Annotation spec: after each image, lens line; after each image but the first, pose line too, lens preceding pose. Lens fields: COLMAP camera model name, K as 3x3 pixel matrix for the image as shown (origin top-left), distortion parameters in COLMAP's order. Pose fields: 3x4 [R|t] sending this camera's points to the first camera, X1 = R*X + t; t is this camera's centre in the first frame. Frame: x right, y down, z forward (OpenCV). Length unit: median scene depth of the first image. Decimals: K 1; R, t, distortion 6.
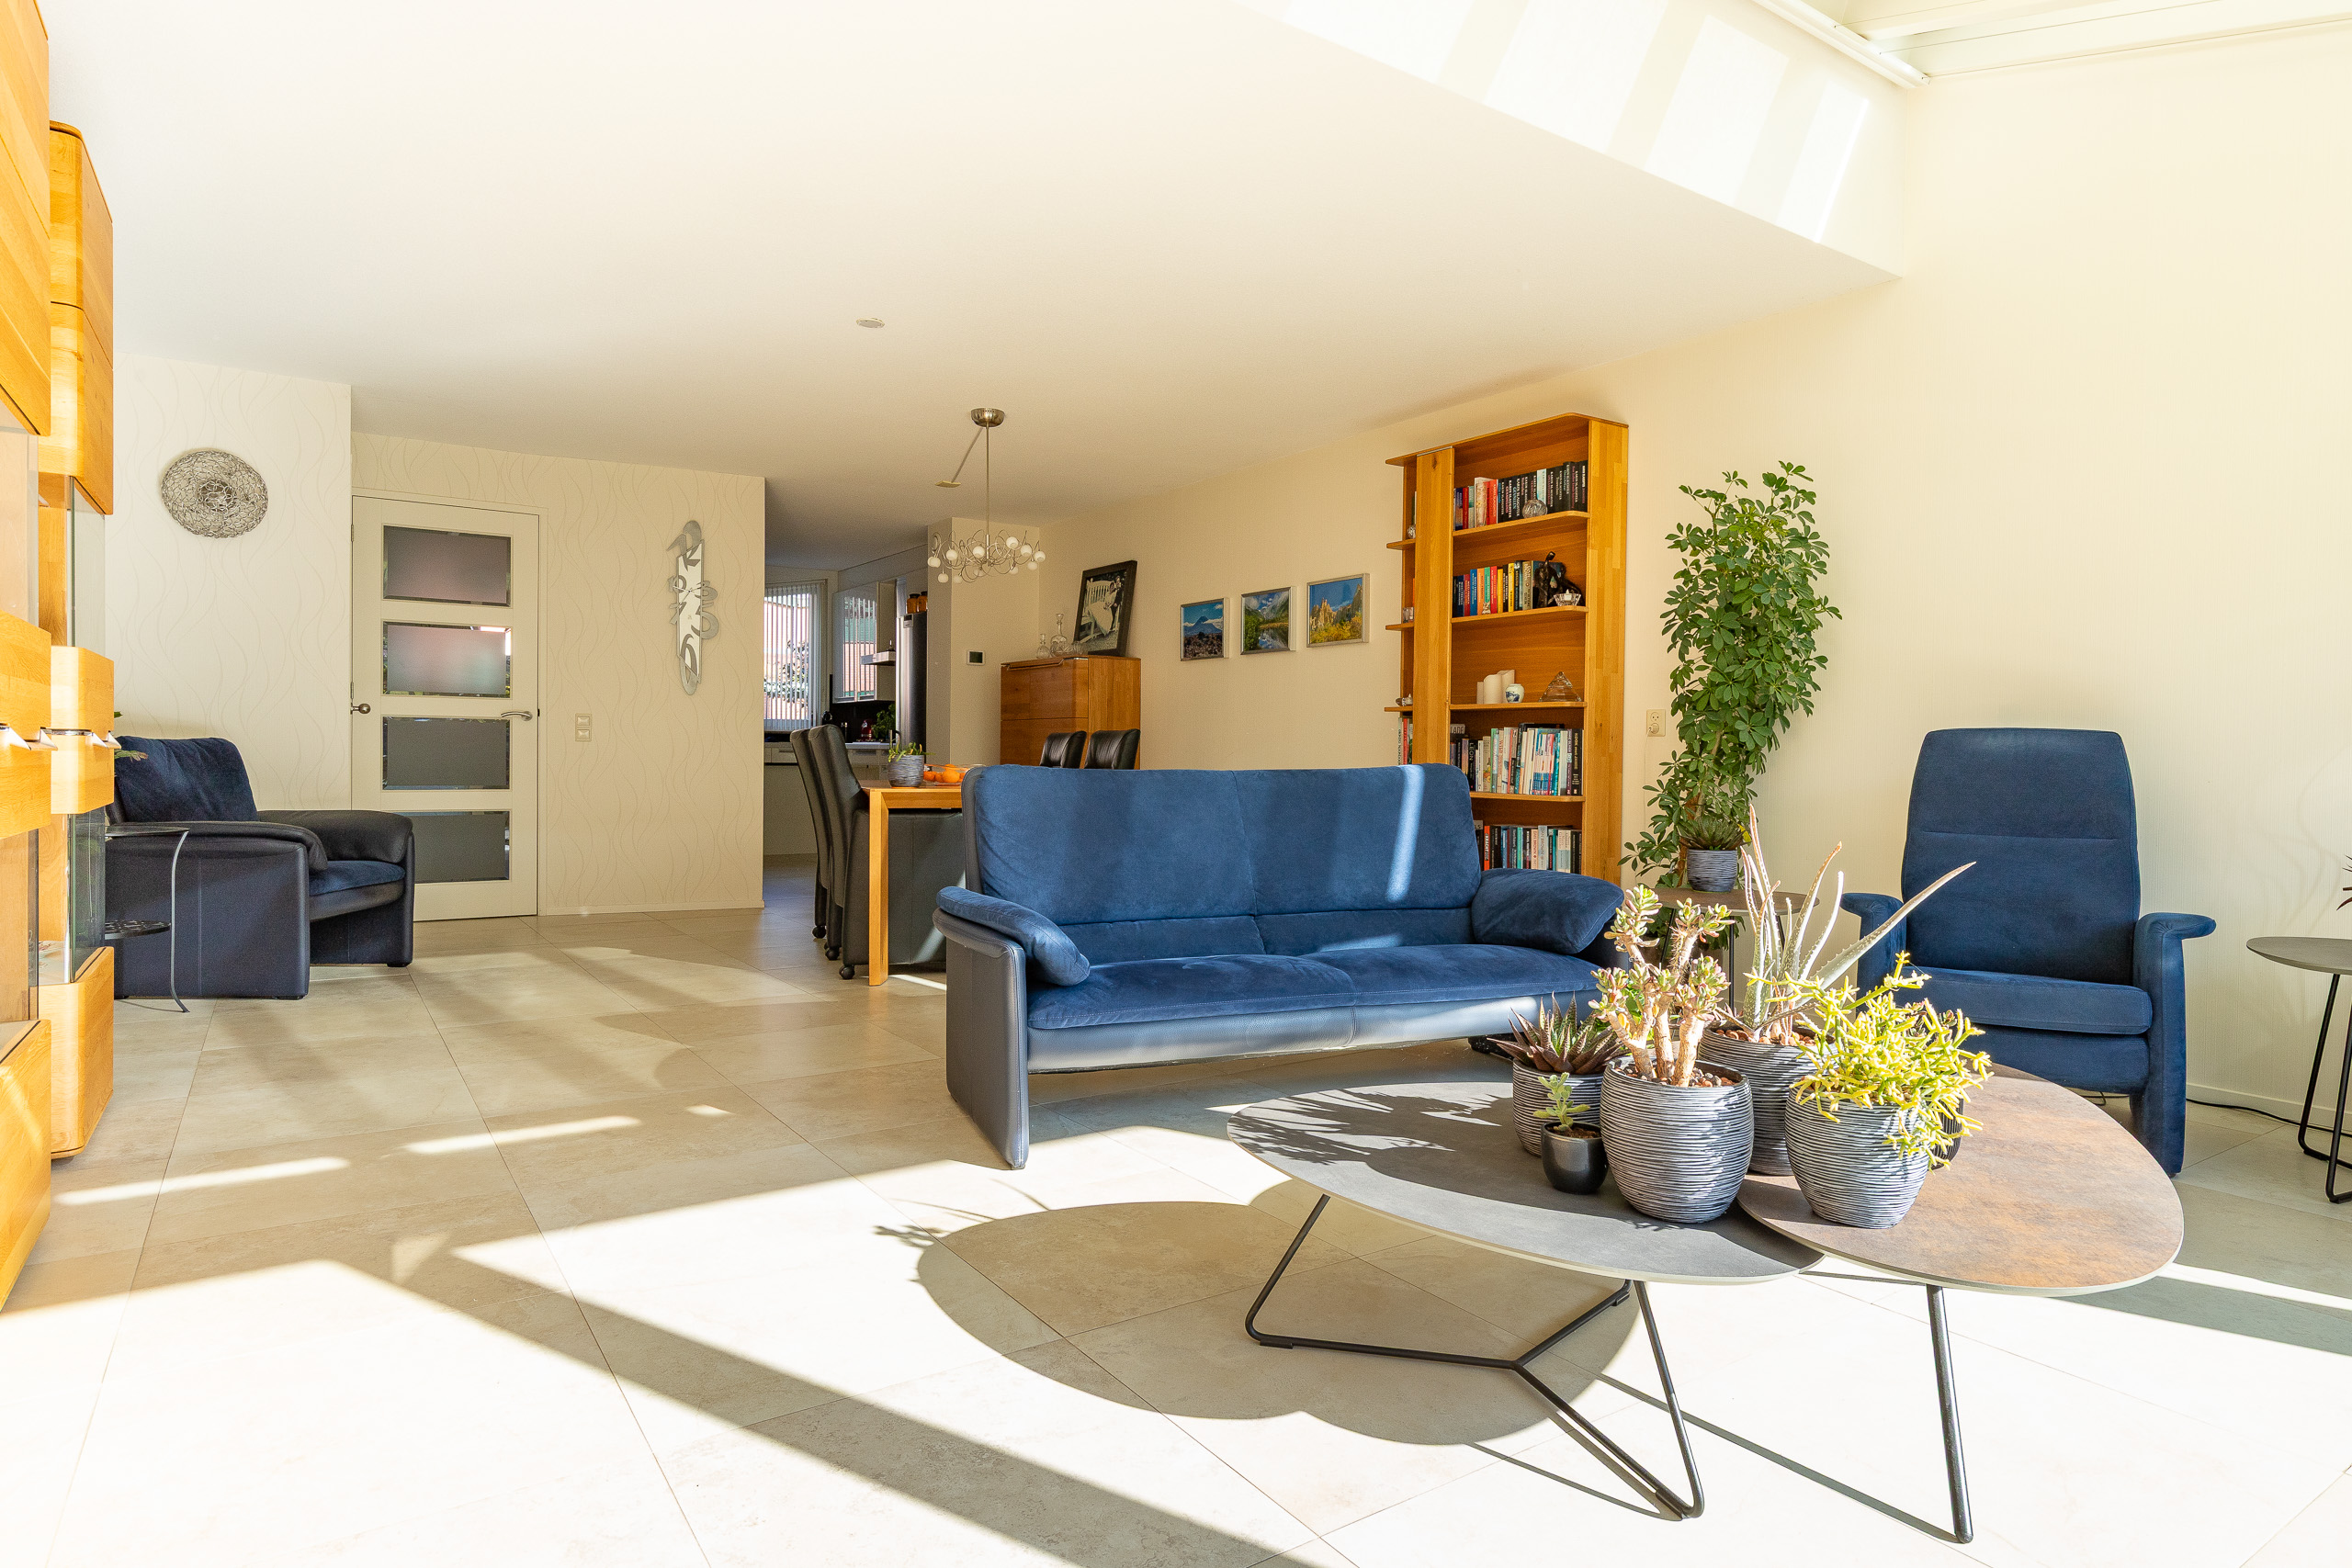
lens RADIAL K [[1319.3, 0, 1176.0], [0, 1319.3, 784.0], [0, 0, 1]] dist [0.004457, 0.000565]
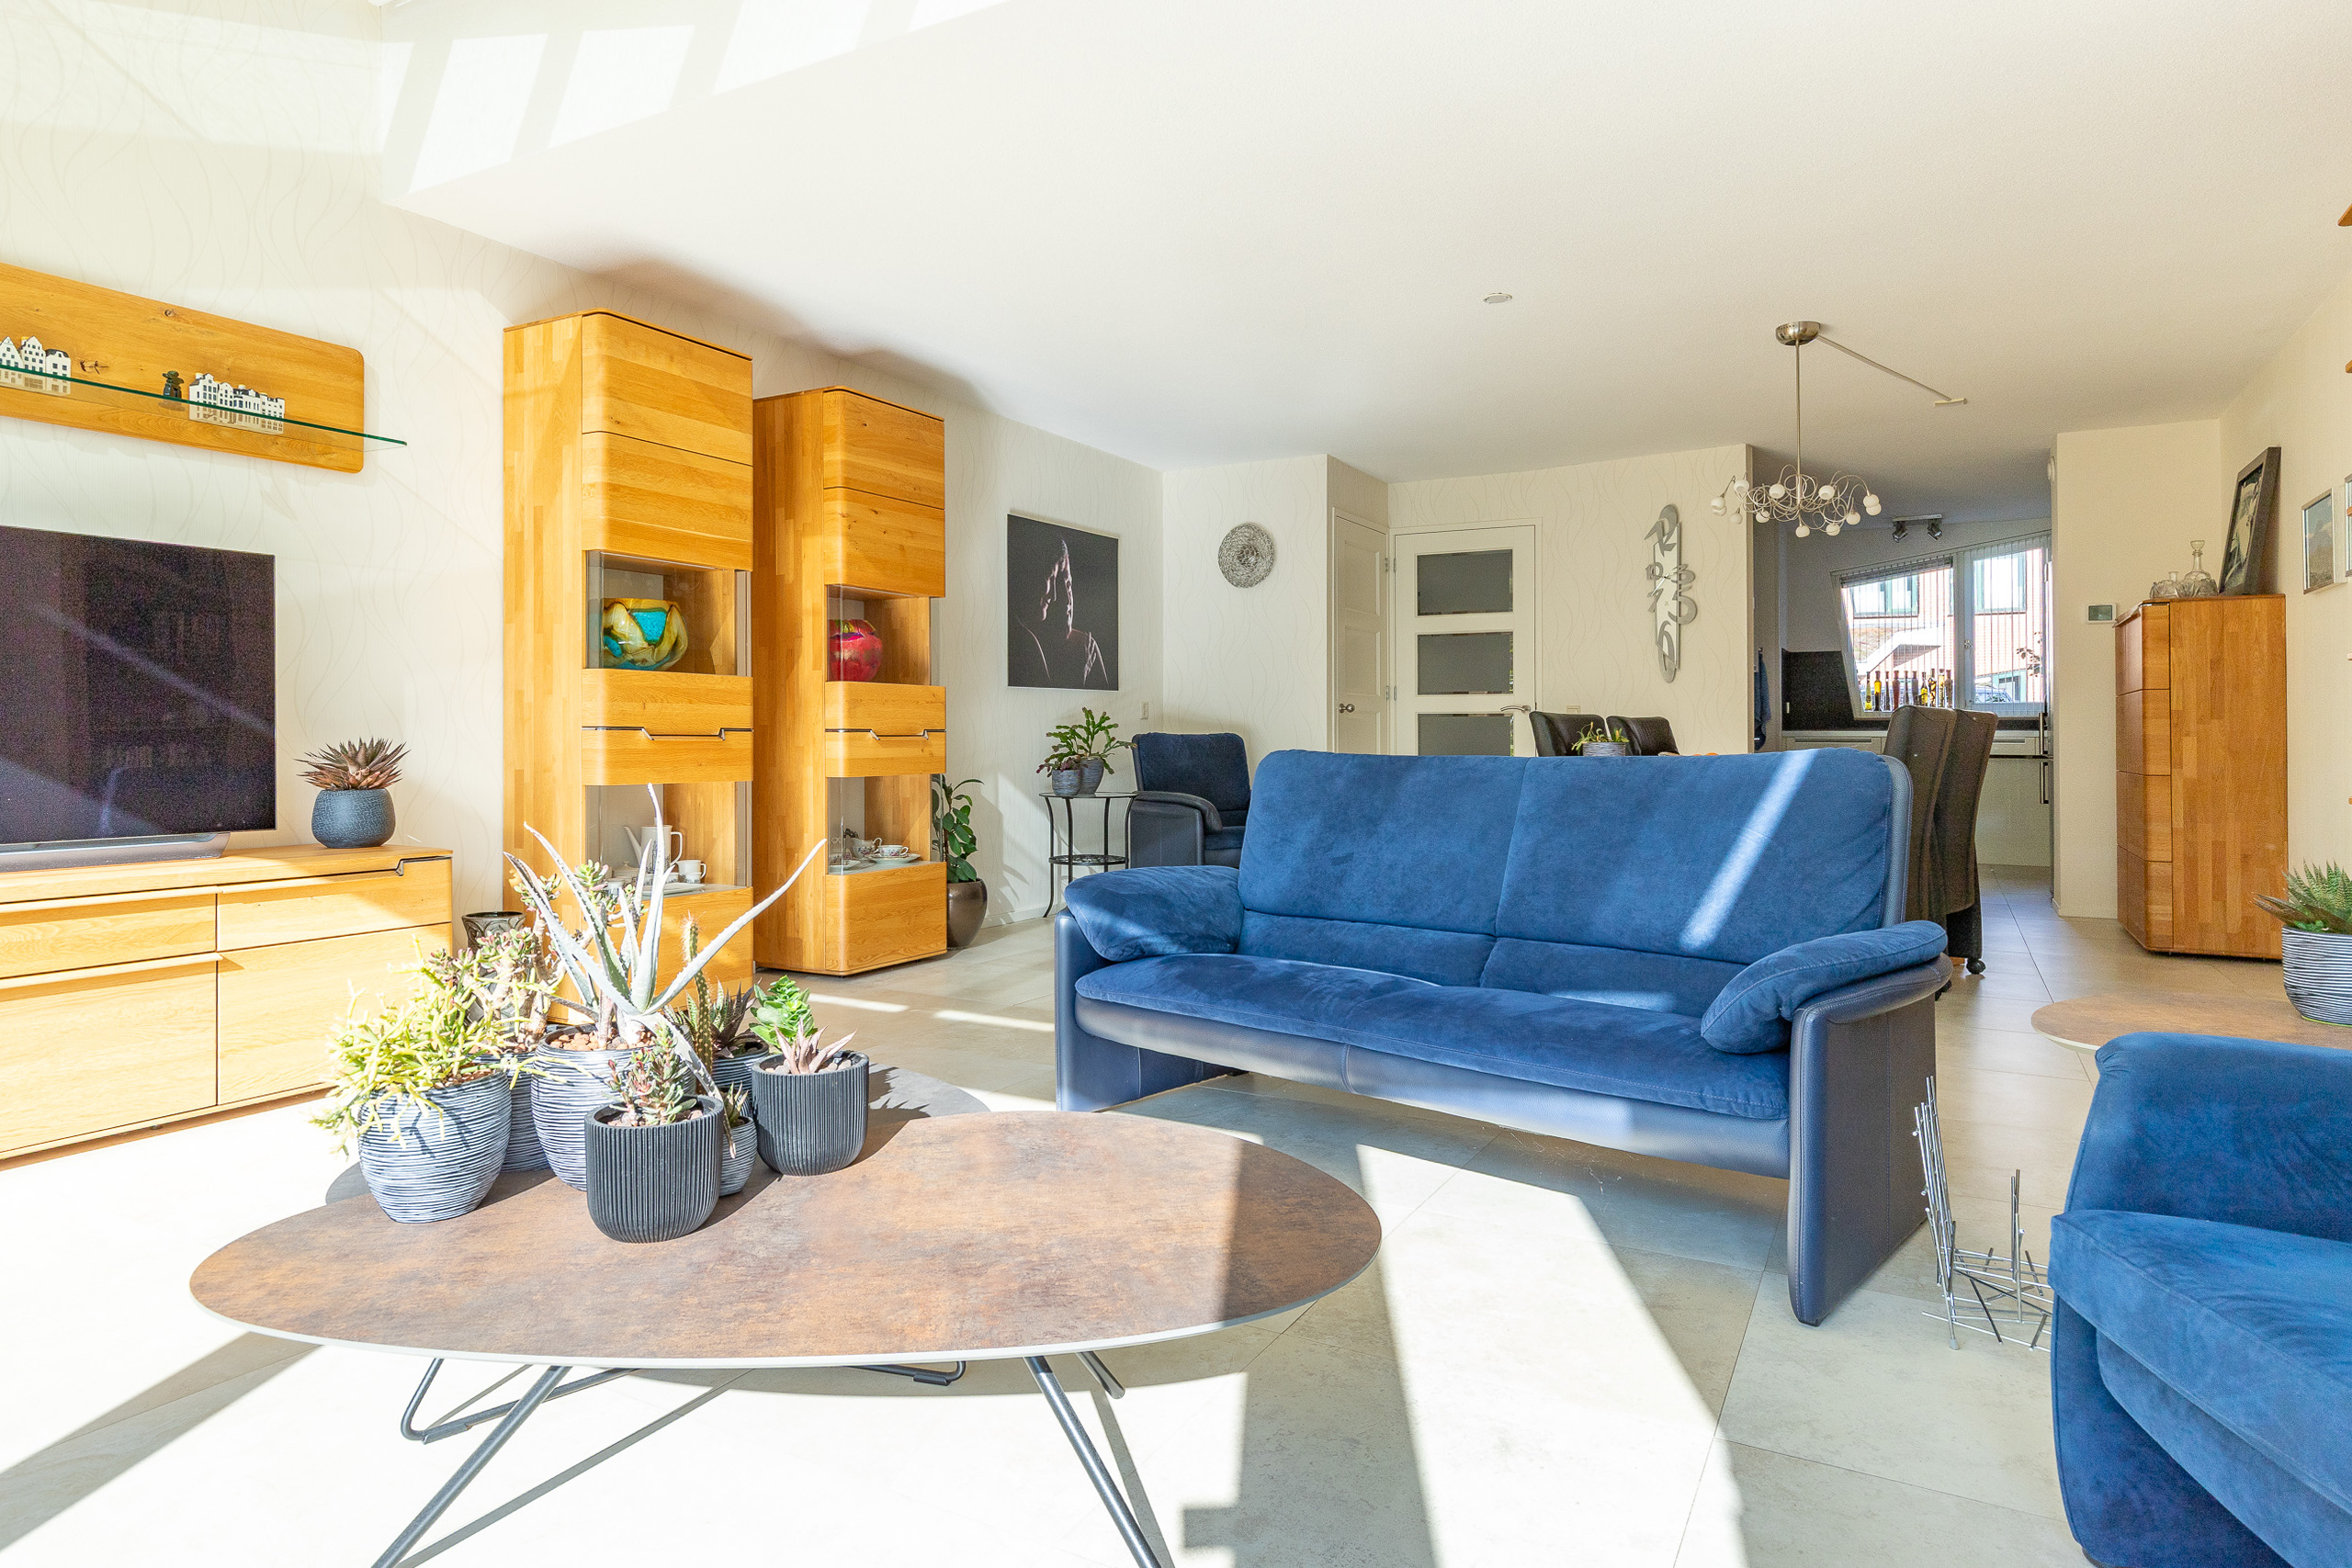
lens RADIAL K [[1347.7, 0, 1171.2], [0, 1347.7, 740.7], [0, 0, 1]] dist [0.004568, 0.000642]
pose [[0.441324, -0.007195, -0.897319, 0.495891], [-0.018616, 0.999679, -0.017171, -0.001322], [0.897155, 0.024282, 0.441049, 0.317063]]
